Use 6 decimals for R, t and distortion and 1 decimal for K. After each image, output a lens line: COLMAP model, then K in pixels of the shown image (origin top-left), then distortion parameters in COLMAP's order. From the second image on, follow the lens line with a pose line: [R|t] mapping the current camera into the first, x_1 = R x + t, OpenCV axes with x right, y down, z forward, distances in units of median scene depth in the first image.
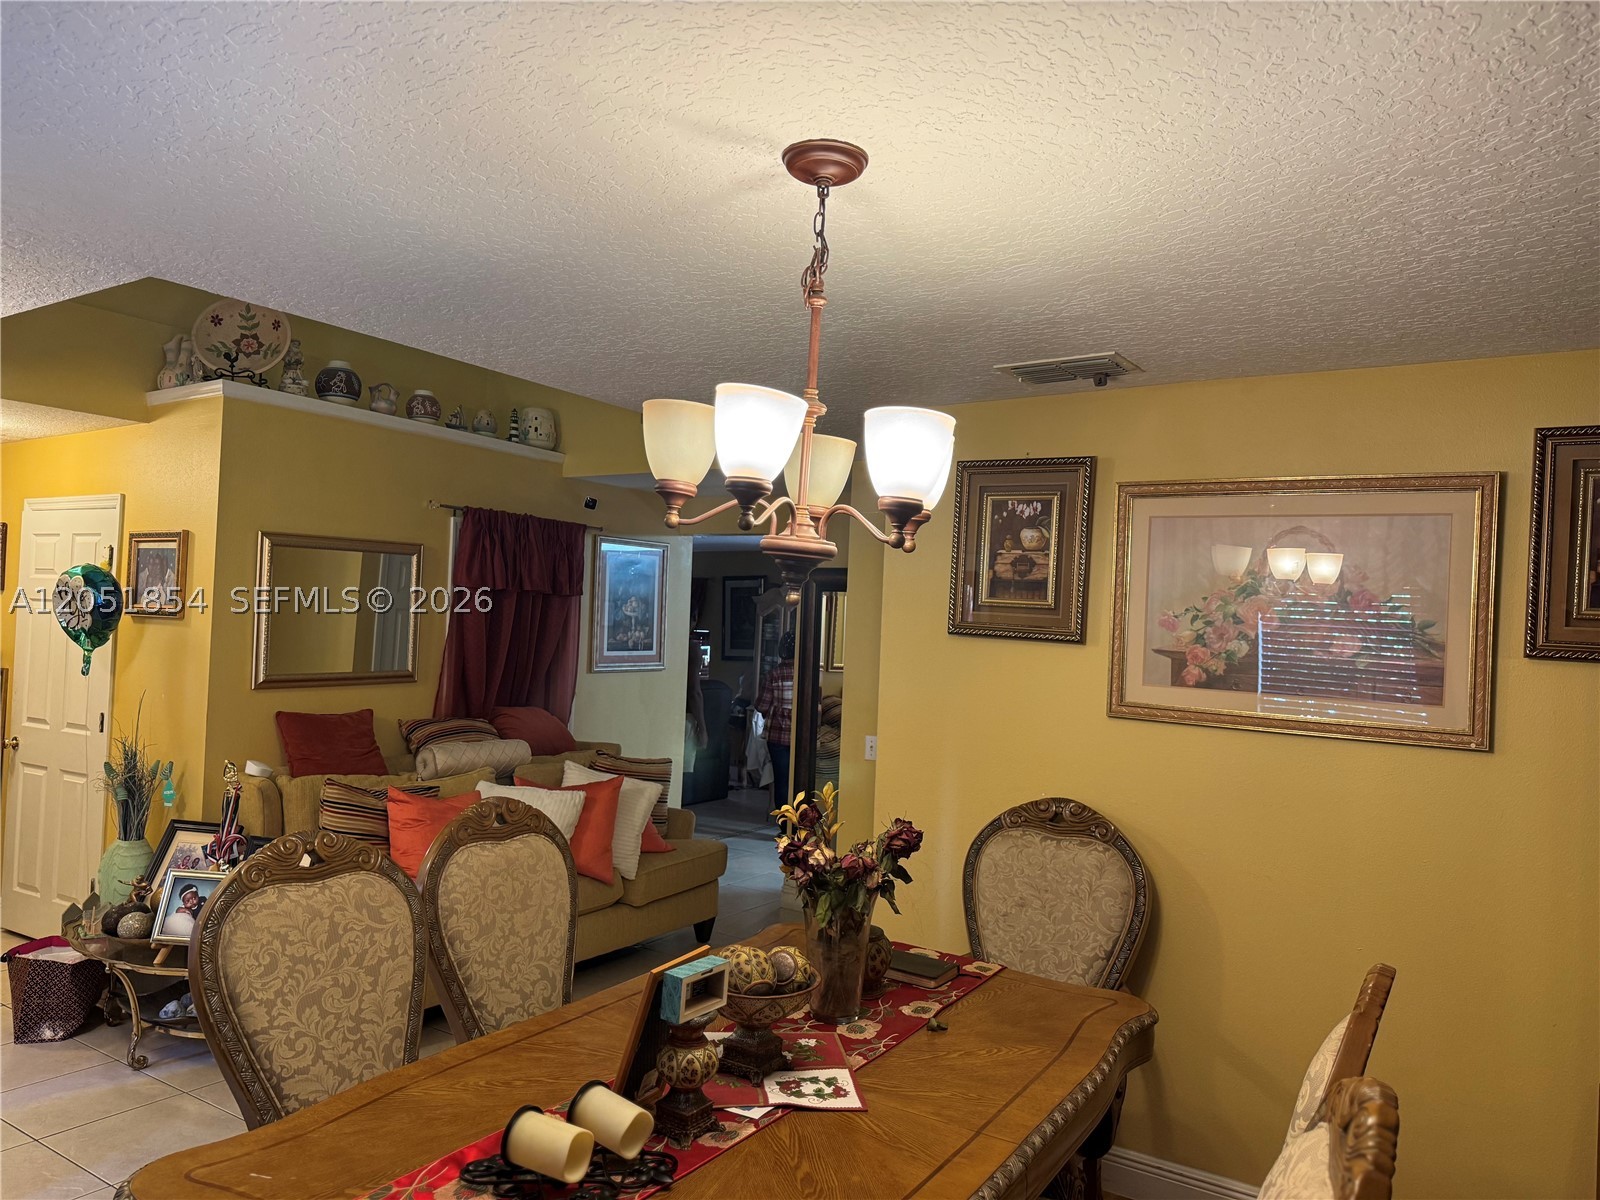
lens RADIAL K [[1125.5, 0, 797.5], [0, 1125.5, 601.2], [0, 0, 1]] dist [0.074782, -0.092620]
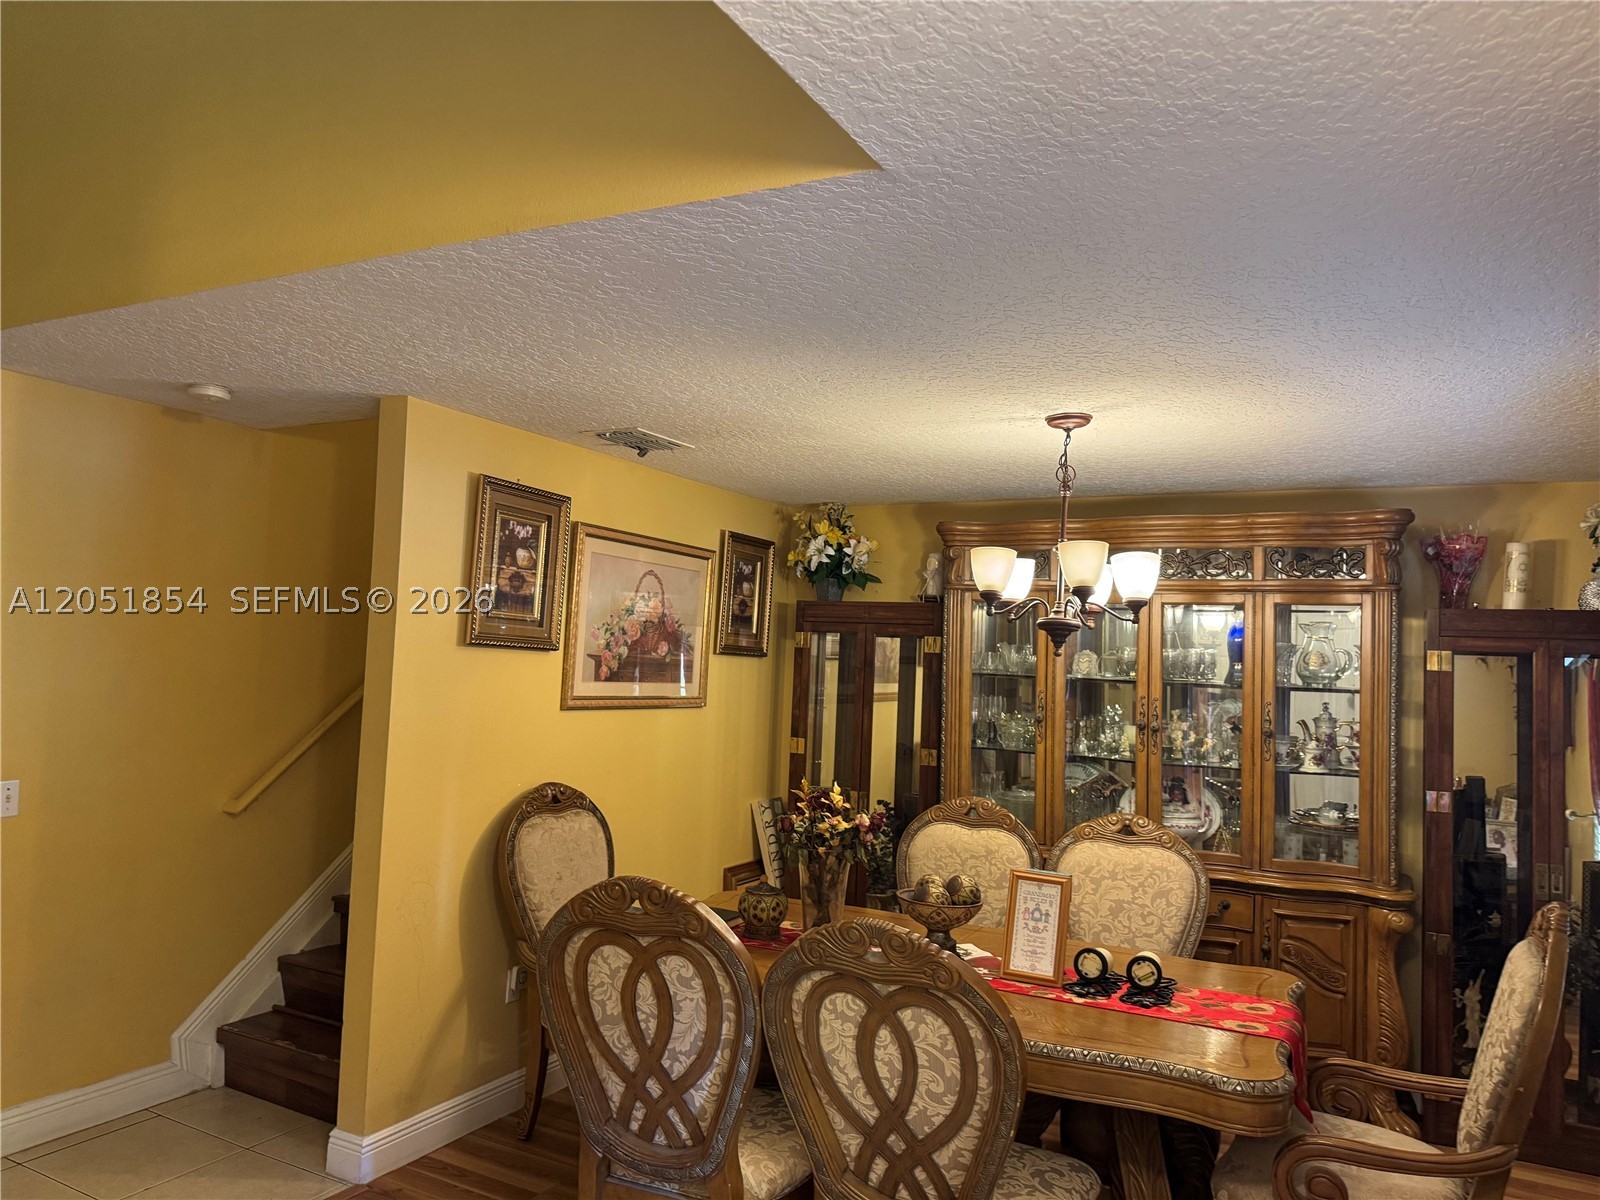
lens RADIAL K [[1125.5, 0, 798.6], [0, 1125.5, 597.4], [0, 0, 1]] dist [0.074782, -0.092620]
pose [[-0.095787, 0.007985, 0.995370, -0.970697], [-0.066471, 0.997684, -0.014400, -0.019249], [-0.993180, -0.067542, -0.095035, 0.867299]]
